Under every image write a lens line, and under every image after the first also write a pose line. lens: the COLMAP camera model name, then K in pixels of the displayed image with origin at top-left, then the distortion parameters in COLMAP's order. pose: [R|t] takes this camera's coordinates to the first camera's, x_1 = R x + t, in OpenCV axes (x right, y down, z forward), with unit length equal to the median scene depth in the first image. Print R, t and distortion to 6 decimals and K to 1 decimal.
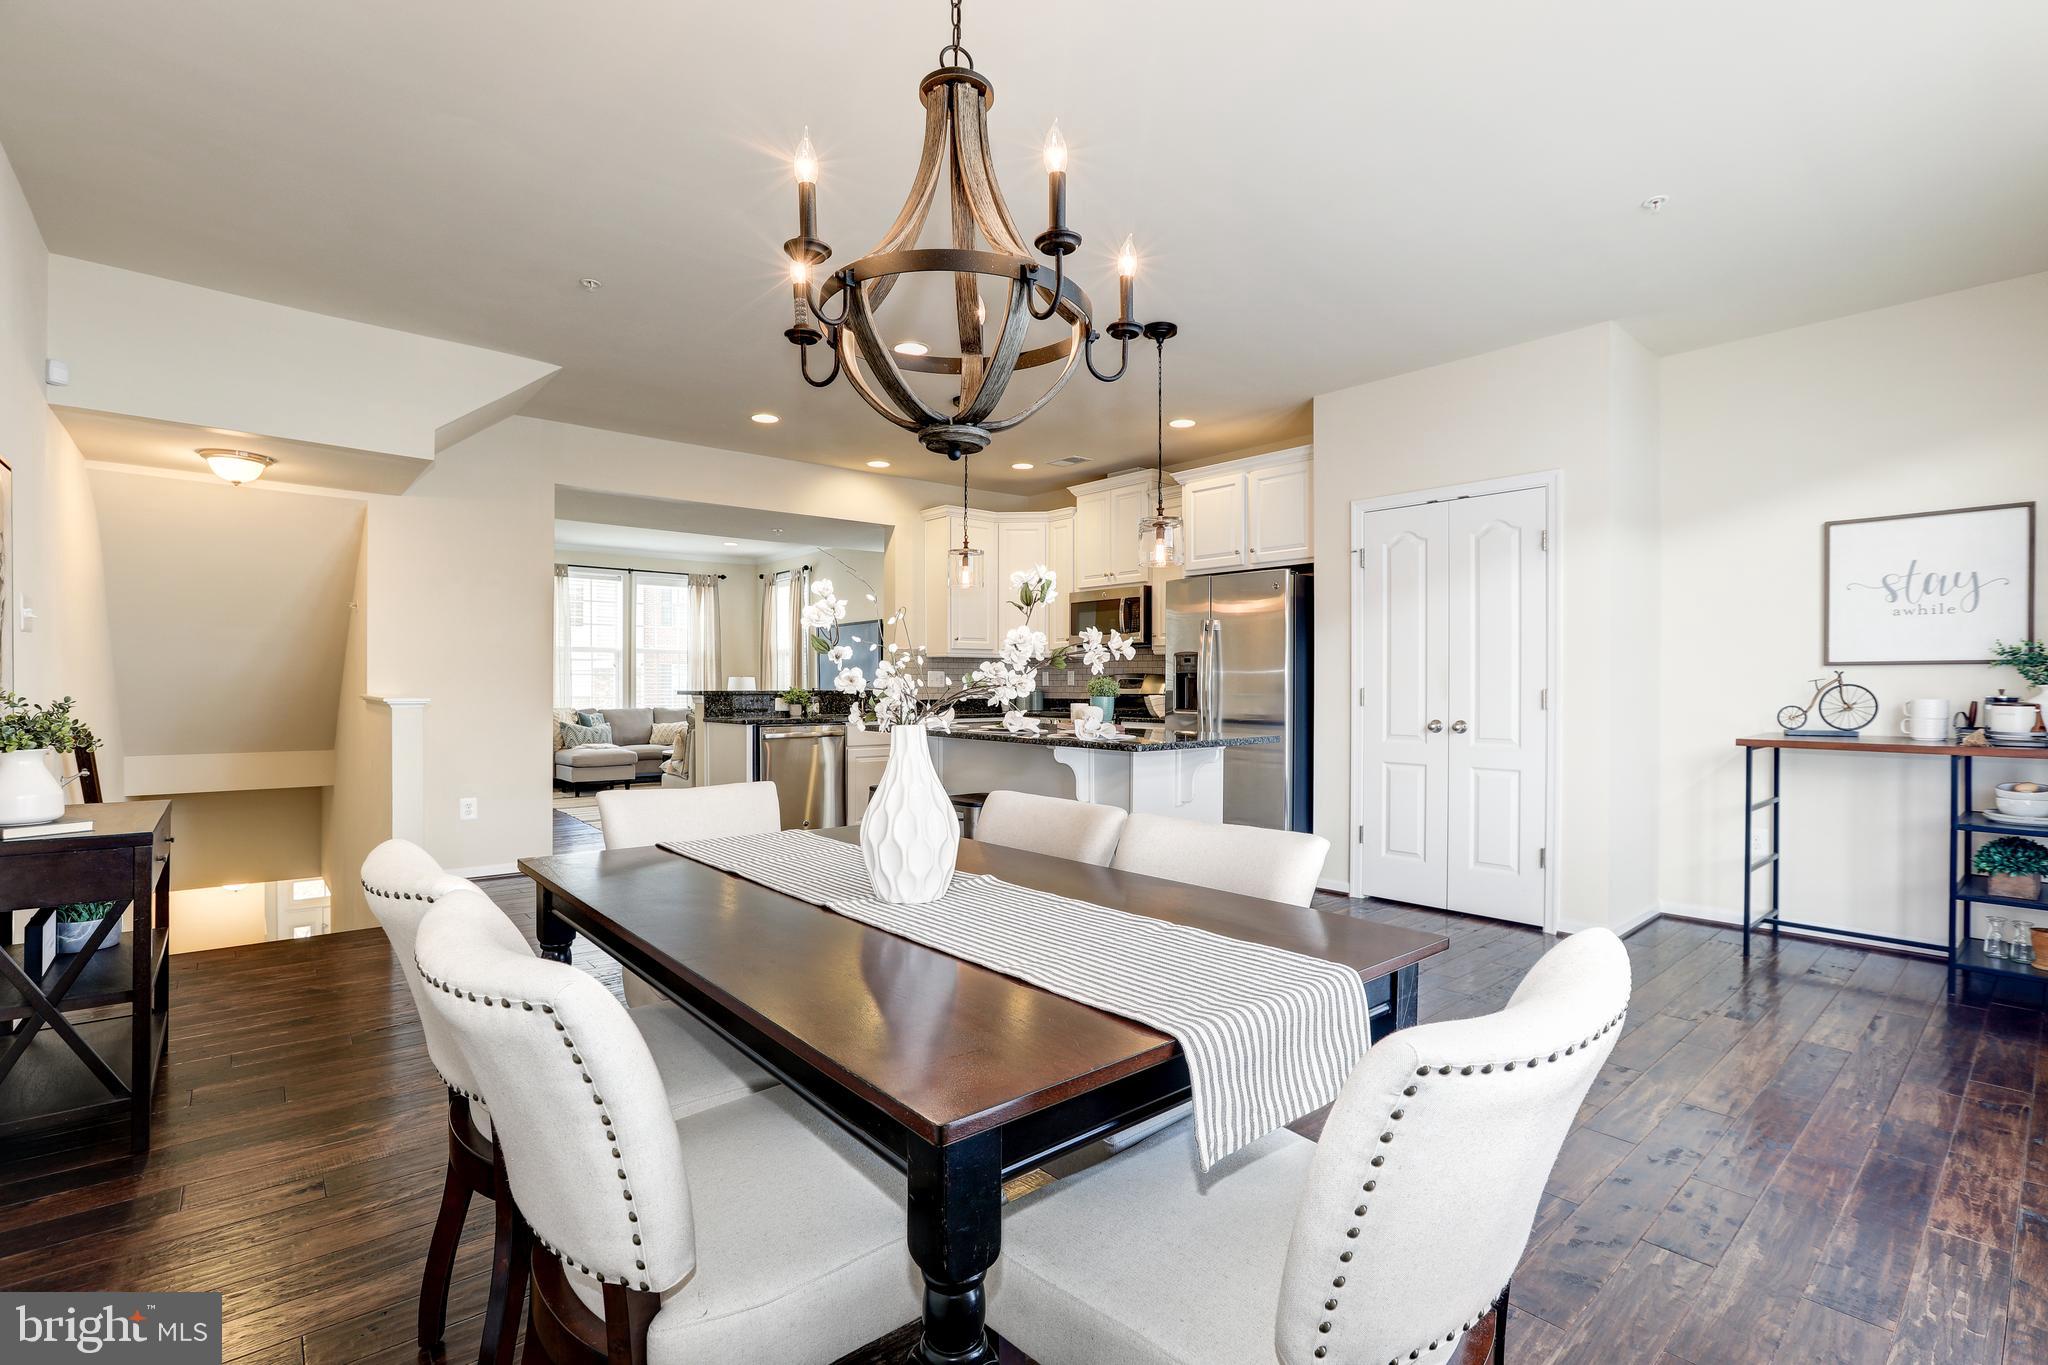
lens RADIAL K [[943.0, 0, 1041.2], [0, 943.0, 687.2], [0, 0, 1]] dist [-0.002879, 0.000016]
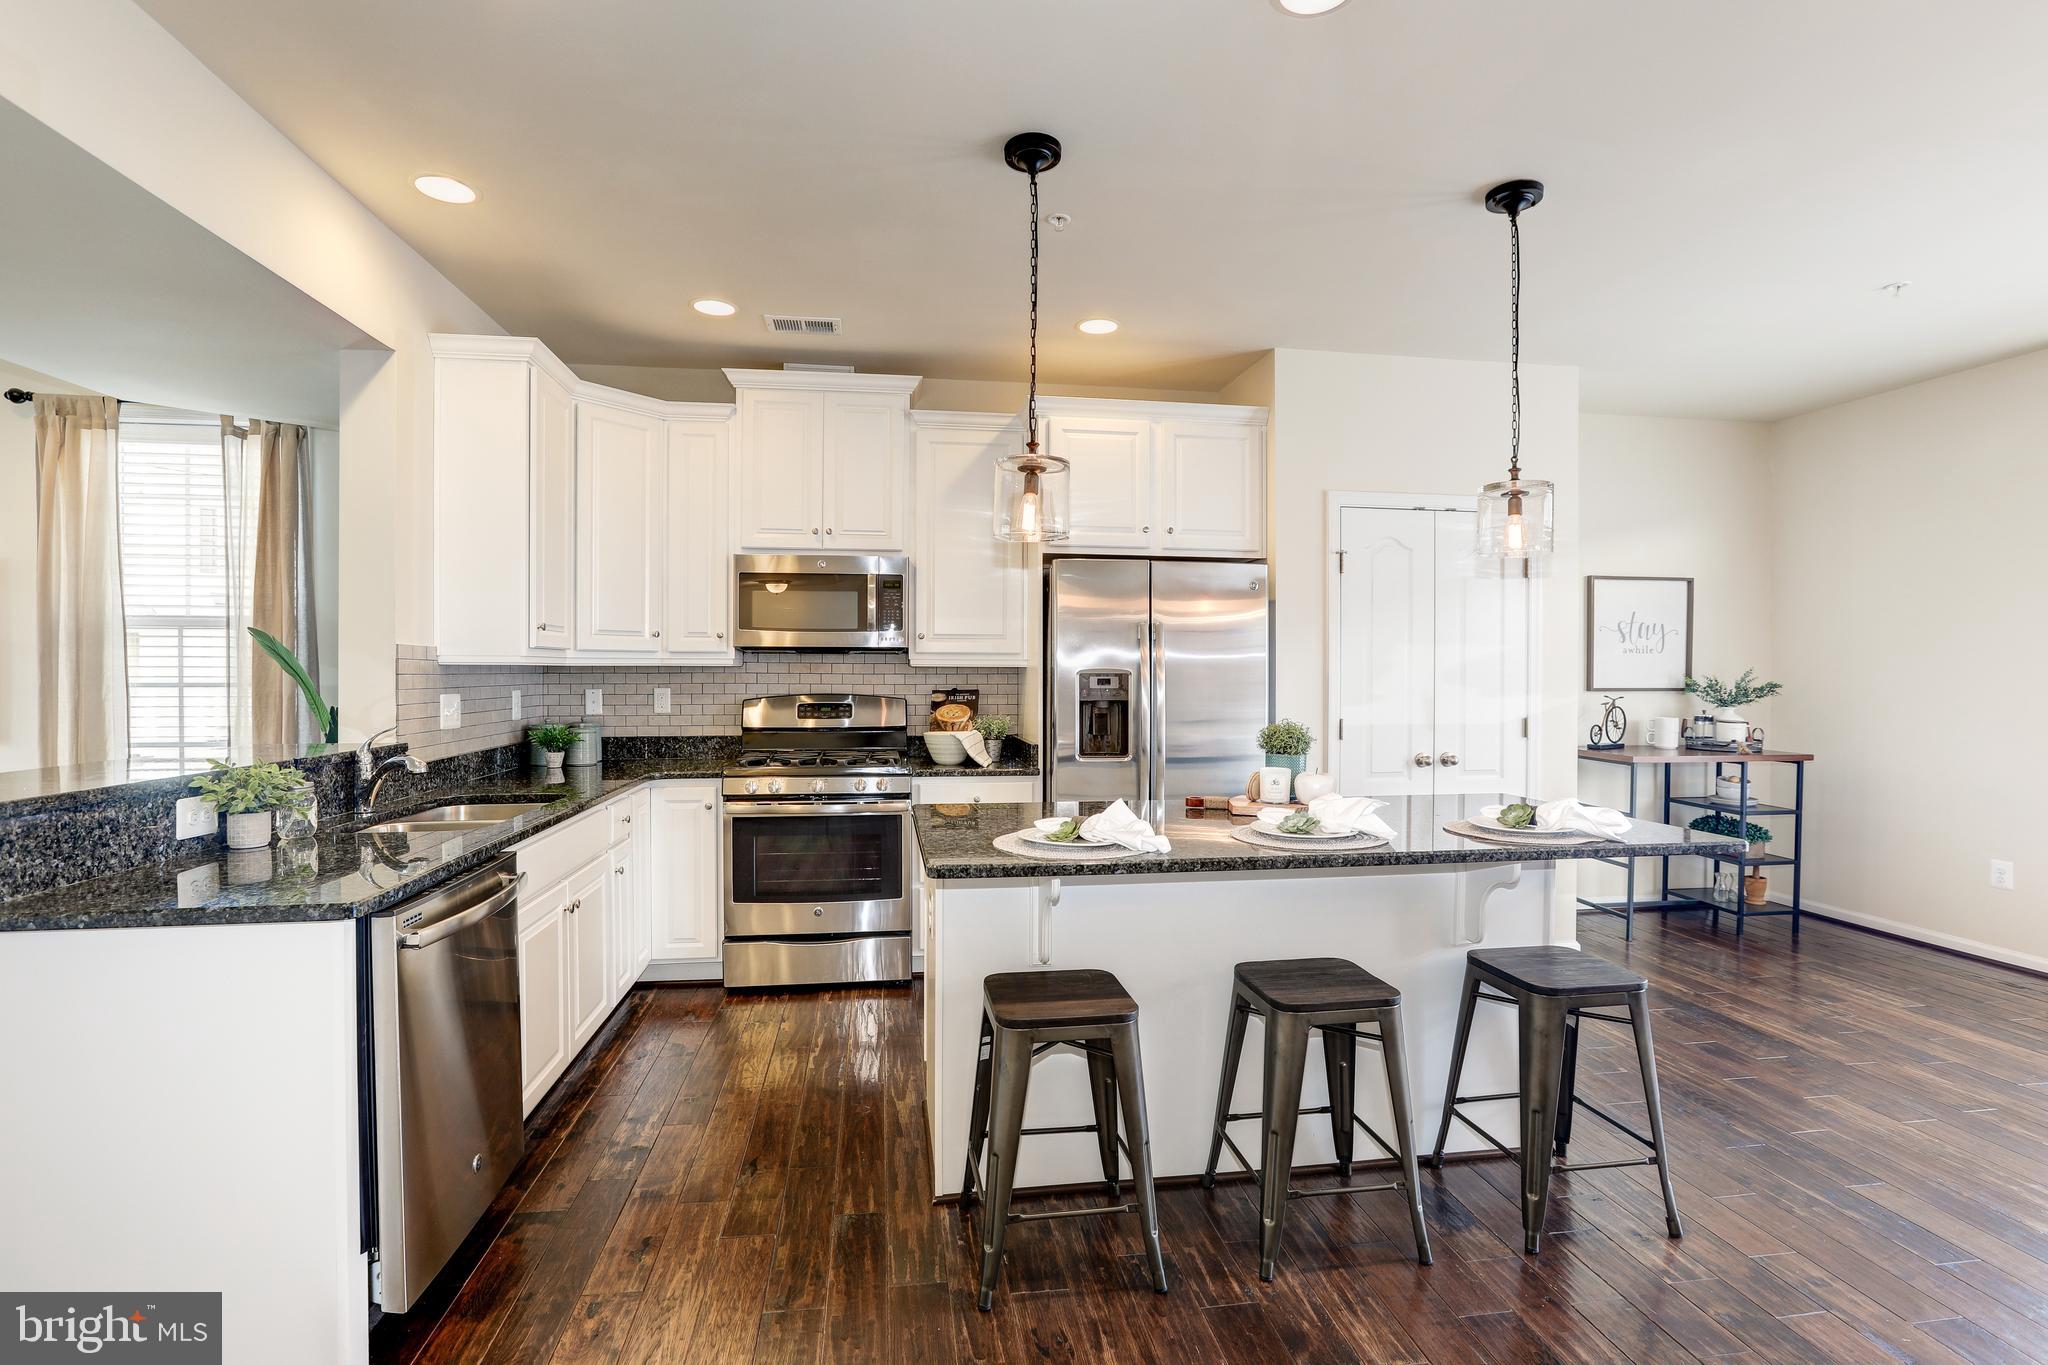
lens RADIAL K [[955.5, 0, 1015.5], [0, 955.5, 684.4], [0, 0, 1]] dist [-0.004881, -0.000275]
pose [[0.541483, -0.013484, 0.840604, -0.606448], [-0.000760, 0.999863, 0.016528, -0.049114], [-0.840711, -0.009589, 0.541399, 0.907071]]
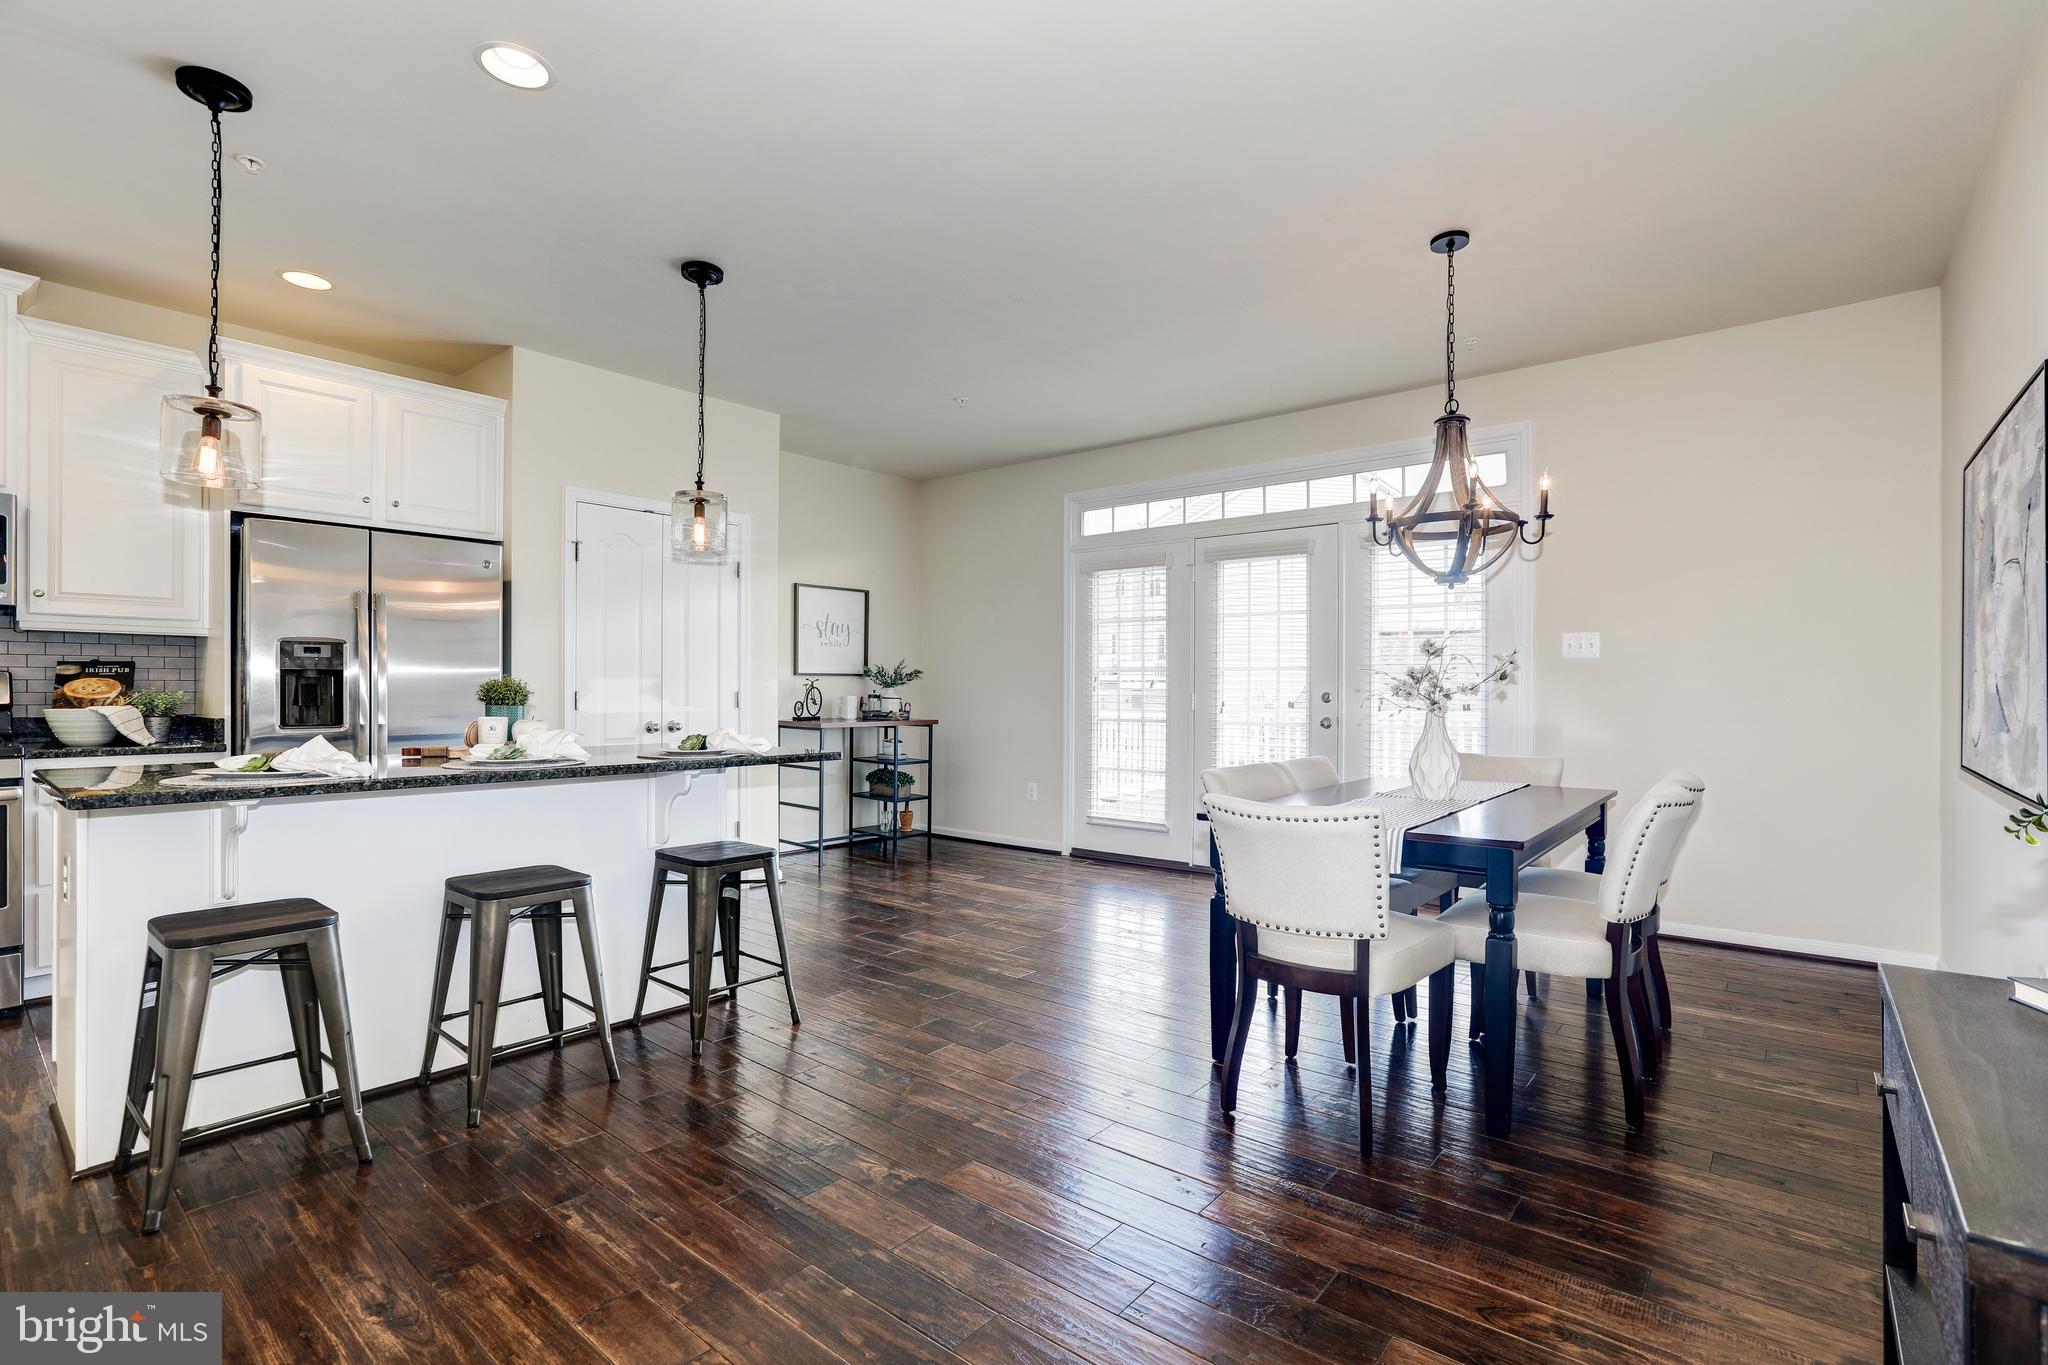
lens RADIAL K [[947.0, 0, 1036.7], [0, 947.0, 684.9], [0, 0, 1]] dist [-0.043537, 0.018409]
pose [[-0.166210, -0.002177, 0.986088, -0.734871], [0.000001, 0.999998, 0.002207, -0.009762], [-0.986090, 0.000368, -0.166209, 0.822444]]
